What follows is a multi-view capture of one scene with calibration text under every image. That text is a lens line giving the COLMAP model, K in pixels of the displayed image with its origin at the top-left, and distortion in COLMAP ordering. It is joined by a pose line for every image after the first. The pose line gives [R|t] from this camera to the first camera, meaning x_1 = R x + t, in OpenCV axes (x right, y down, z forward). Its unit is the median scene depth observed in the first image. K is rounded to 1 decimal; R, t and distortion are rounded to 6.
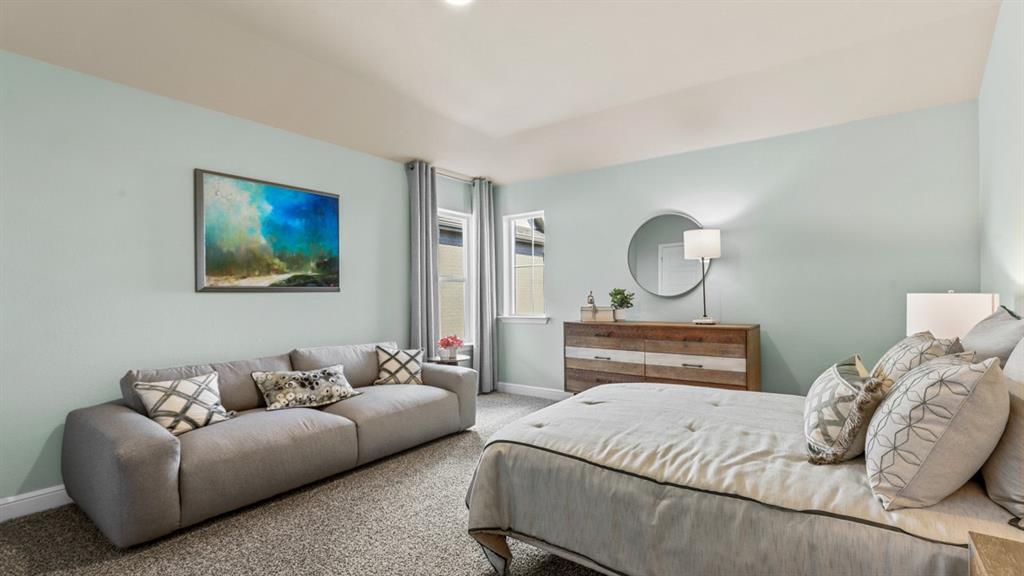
lens RADIAL K [[468.6, 0, 514.9], [0, 468.6, 286.8], [0, 0, 1]] dist [0.001143, -0.001652]
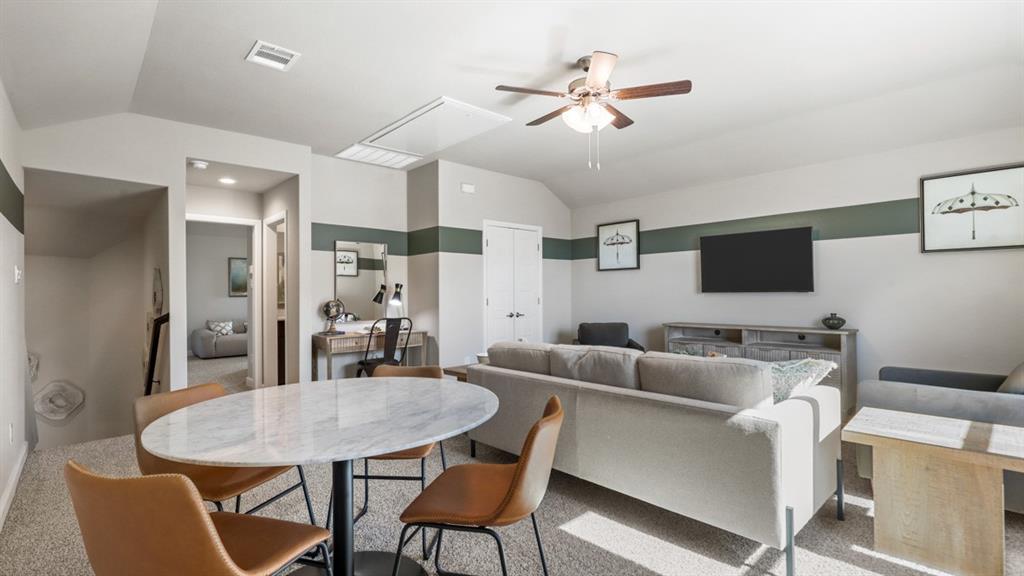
lens RADIAL K [[468.6, 0, 511.4], [0, 468.6, 292.4], [0, 0, 1]] dist [0.001143, -0.001652]
pose [[0.980686, -0.000952, -0.195586, 2.090862], [0.001589, 0.999994, 0.003100, -0.031541], [0.195582, -0.003351, 0.980682, -1.993831]]
